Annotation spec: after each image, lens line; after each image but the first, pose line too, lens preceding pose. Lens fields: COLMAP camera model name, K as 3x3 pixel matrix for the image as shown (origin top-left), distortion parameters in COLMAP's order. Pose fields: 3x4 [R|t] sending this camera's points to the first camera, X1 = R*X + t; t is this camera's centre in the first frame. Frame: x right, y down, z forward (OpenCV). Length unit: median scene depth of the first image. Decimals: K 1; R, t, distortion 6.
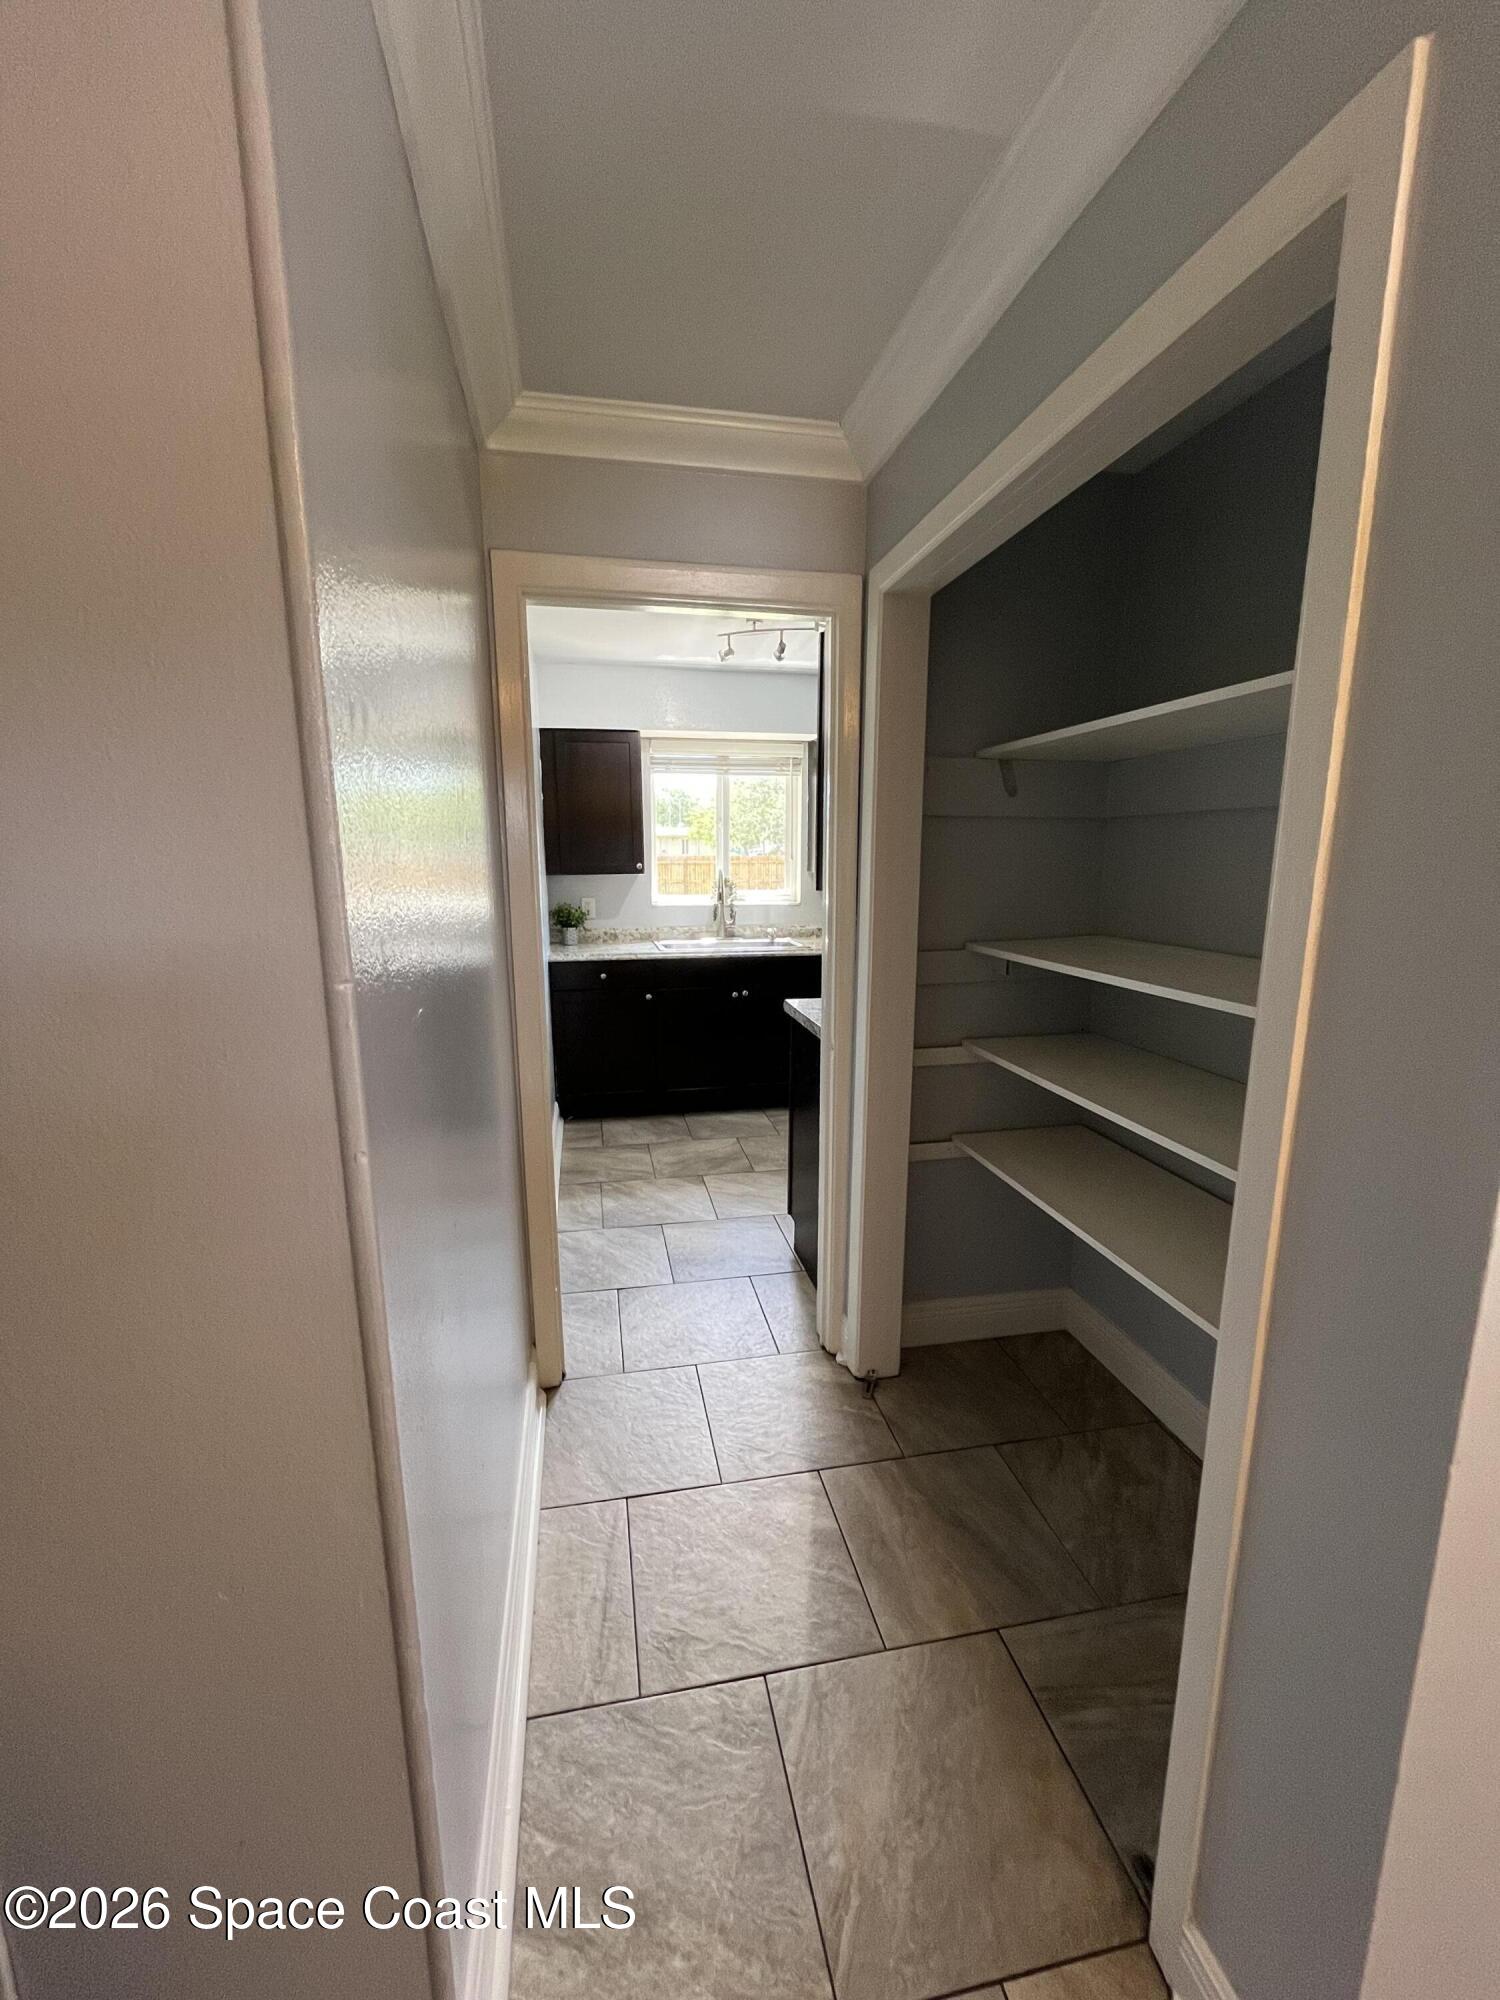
lens RADIAL K [[808.0, 0, 743.5], [0, 808.0, 1001.8], [0, 0, 1]] dist [0.002598, 0.000420]
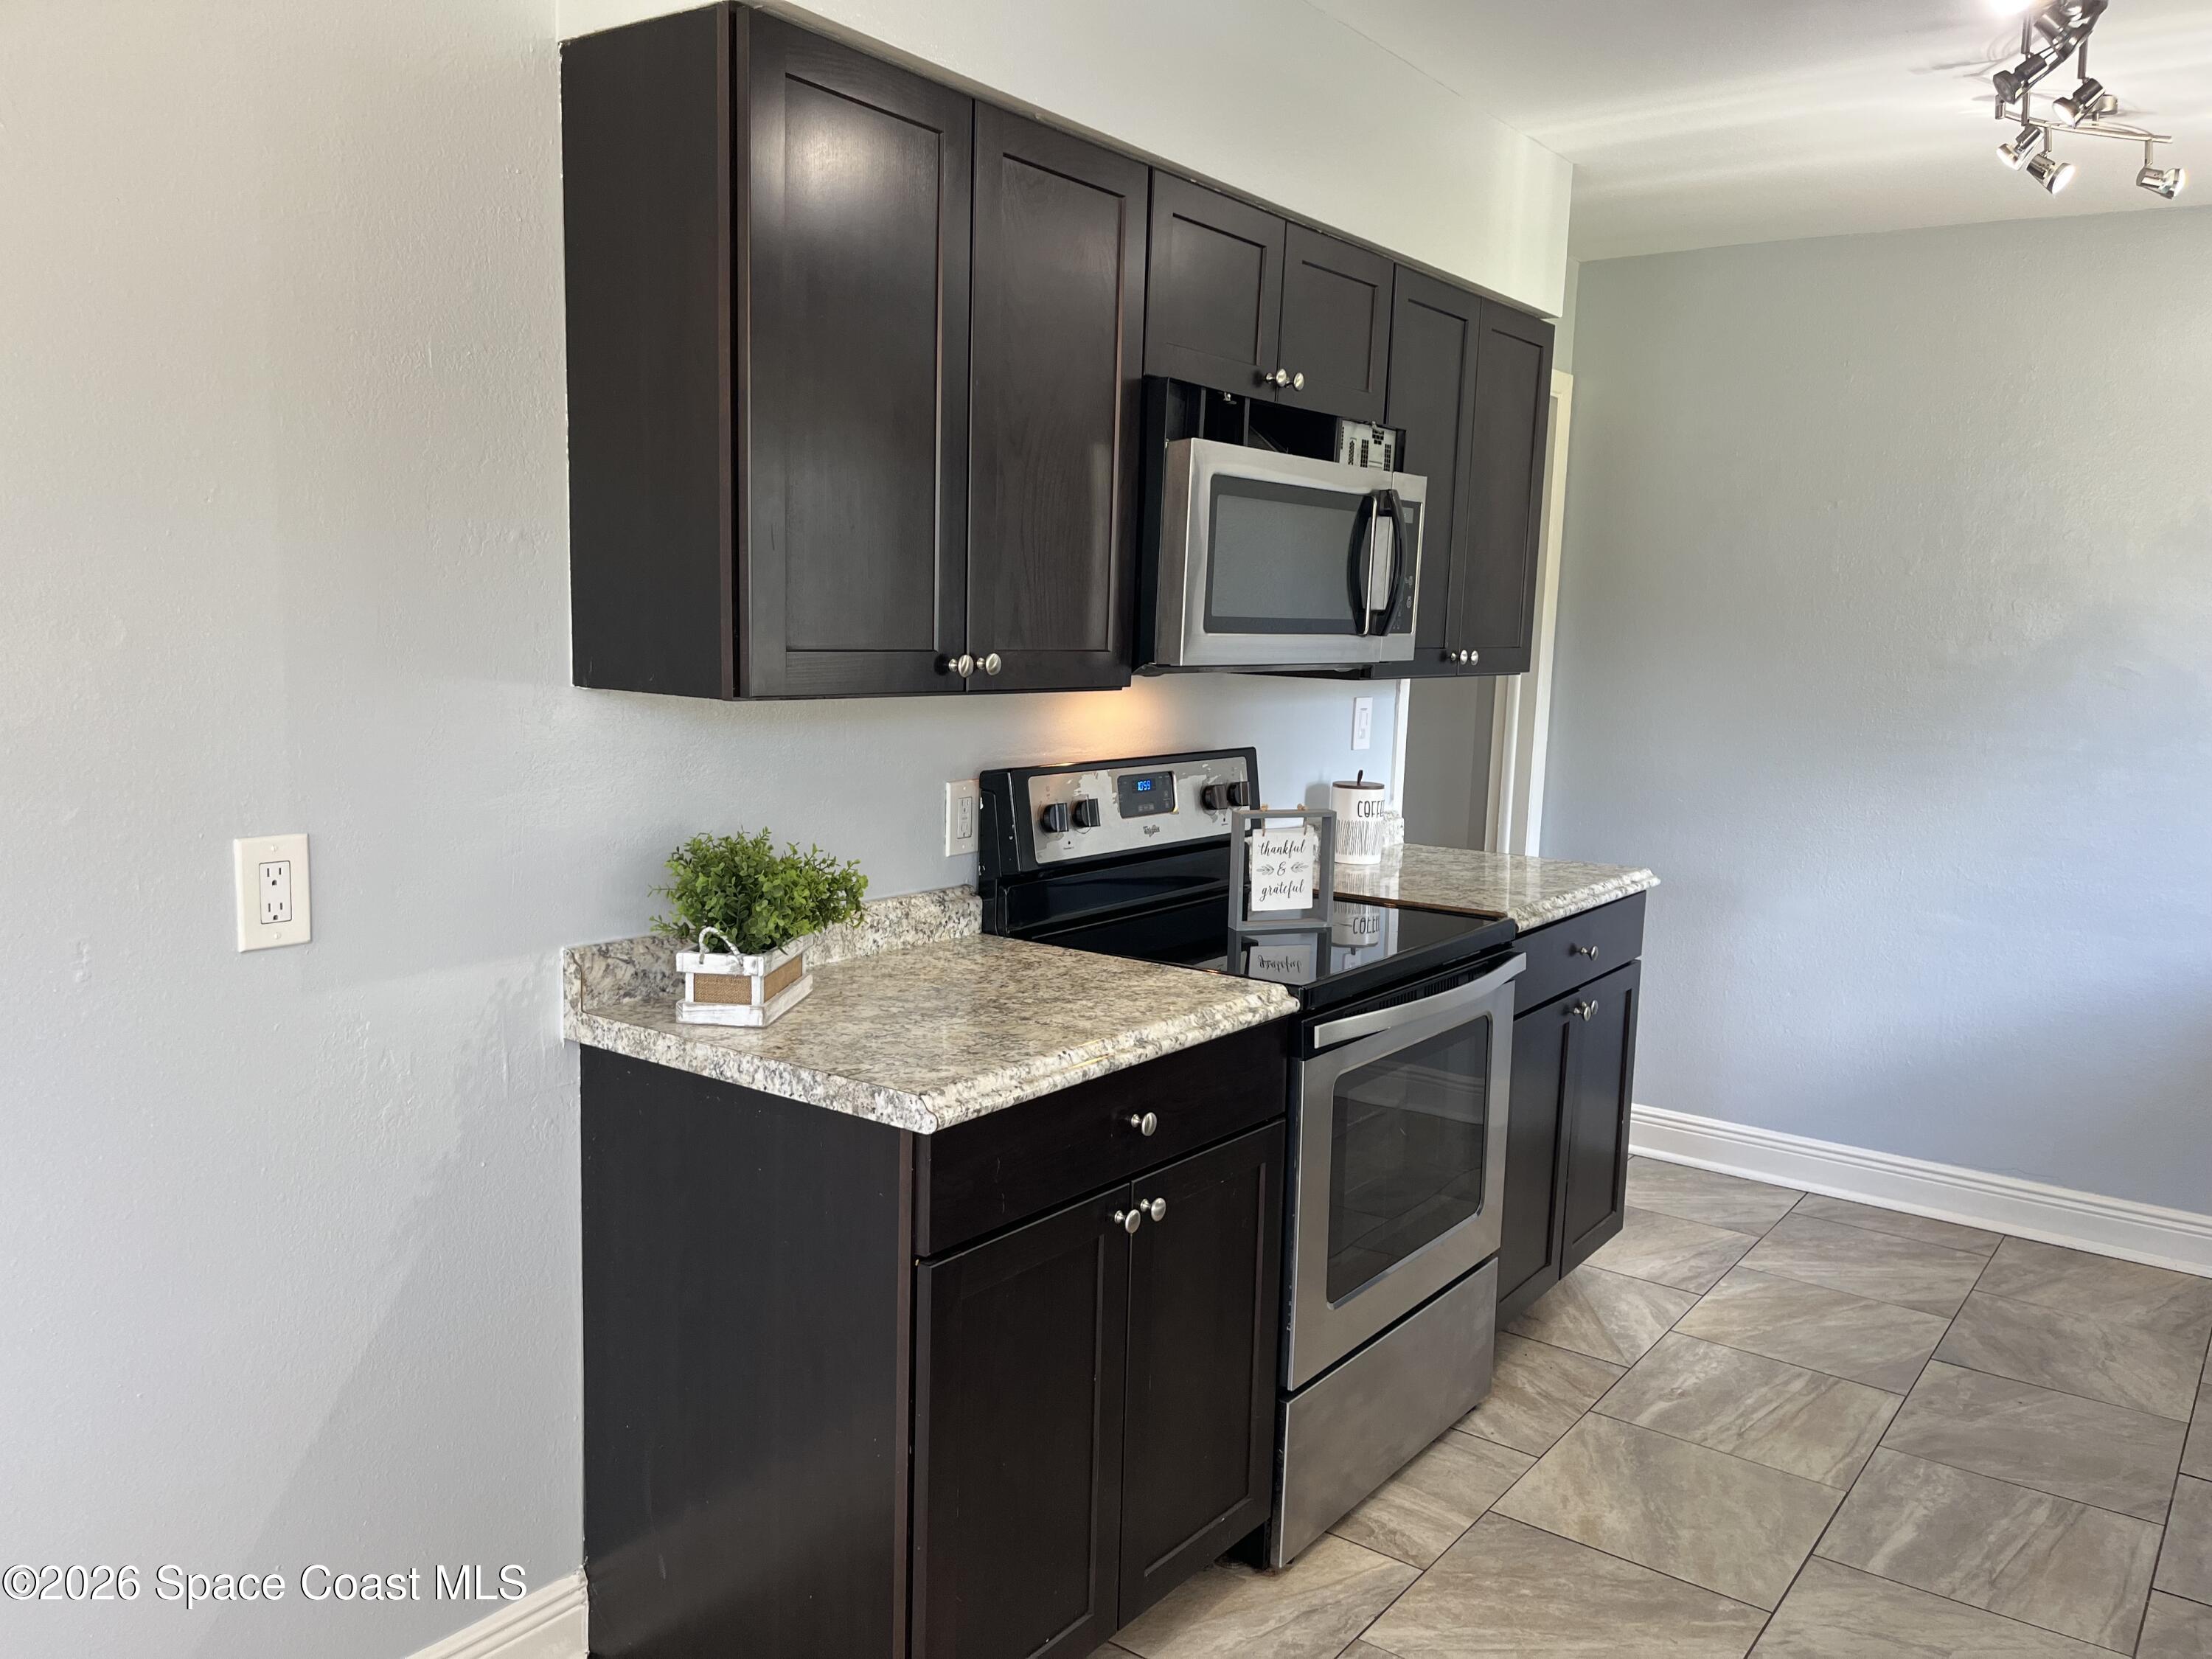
lens RADIAL K [[1691.2, 0, 1112.8], [0, 1691.2, 833.4], [0, 0, 1]] dist [0.033630, -0.017813]
pose [[-0.739006, 0.065073, -0.670549, 0.929500], [-0.151006, 0.953999, 0.259003, -0.231747], [0.656558, 0.292661, -0.695184, 1.246811]]
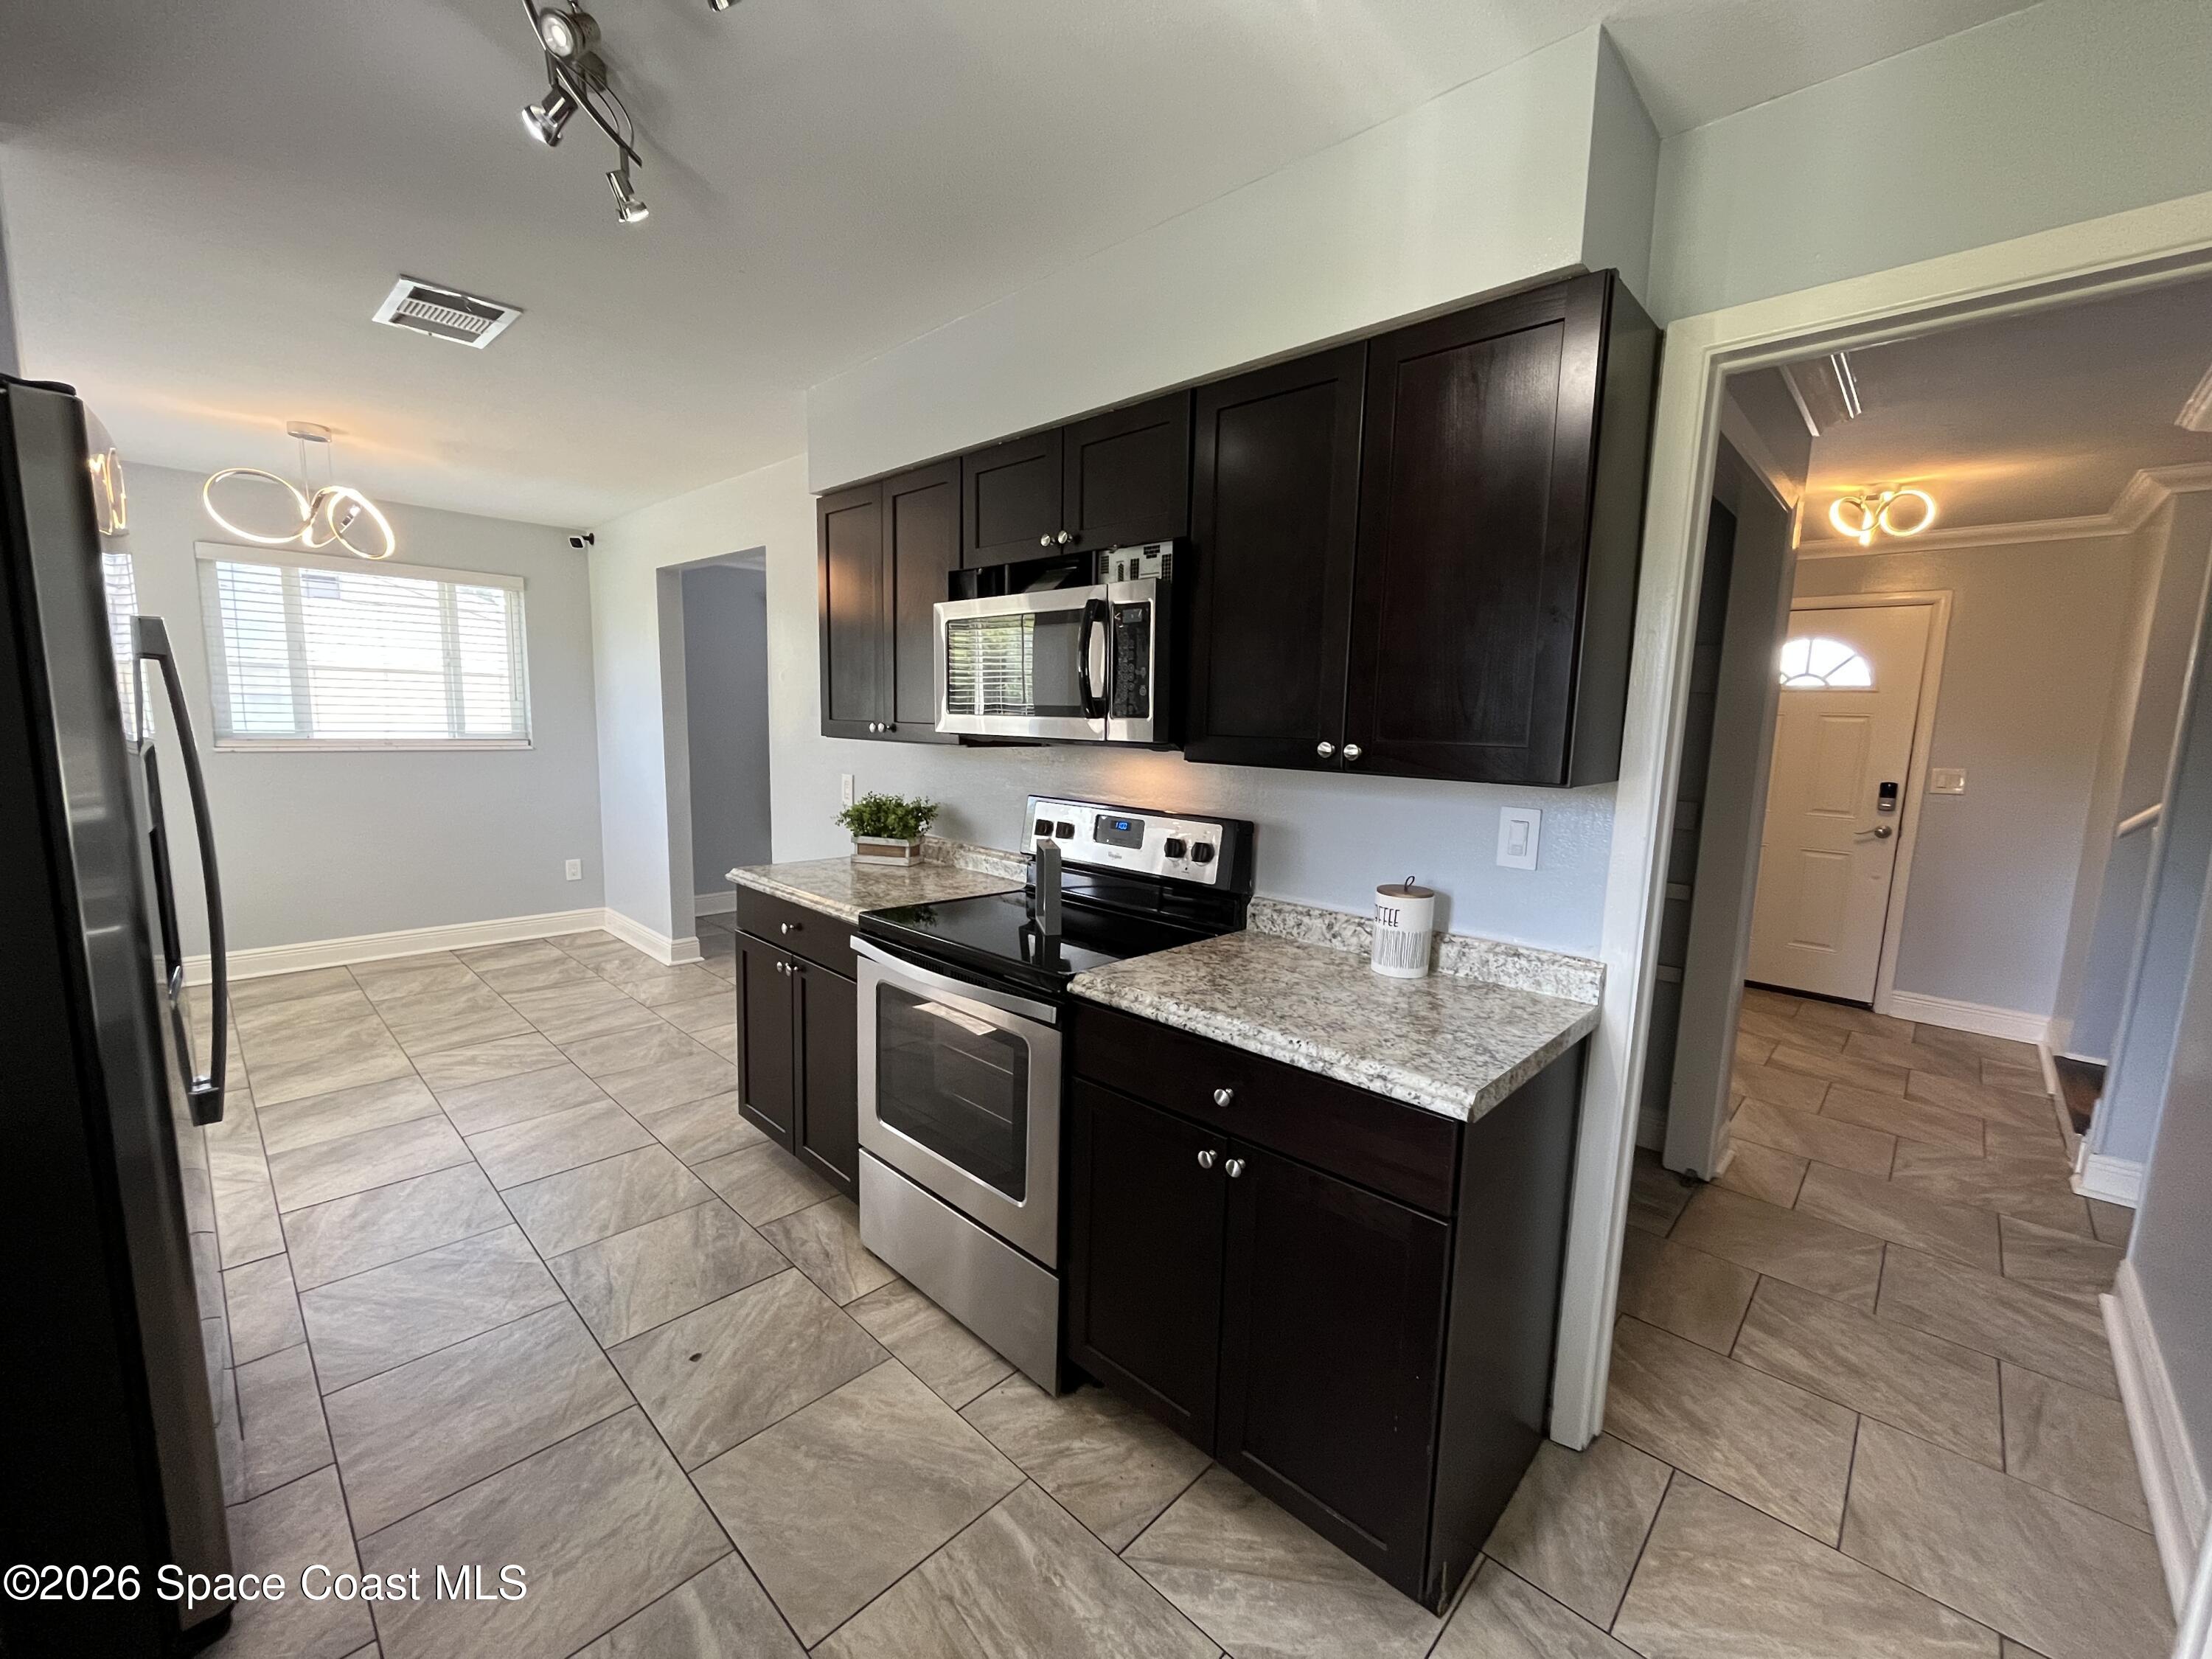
lens RADIAL K [[893.7, 0, 1107.8], [0, 893.7, 817.5], [0, 0, 1]] dist [0.002598, 0.000420]
pose [[-0.575121, -0.105615, 0.811222, -0.145880], [0.137600, 0.965014, 0.223190, -0.192524], [-0.806413, 0.239985, -0.540468, 1.032824]]
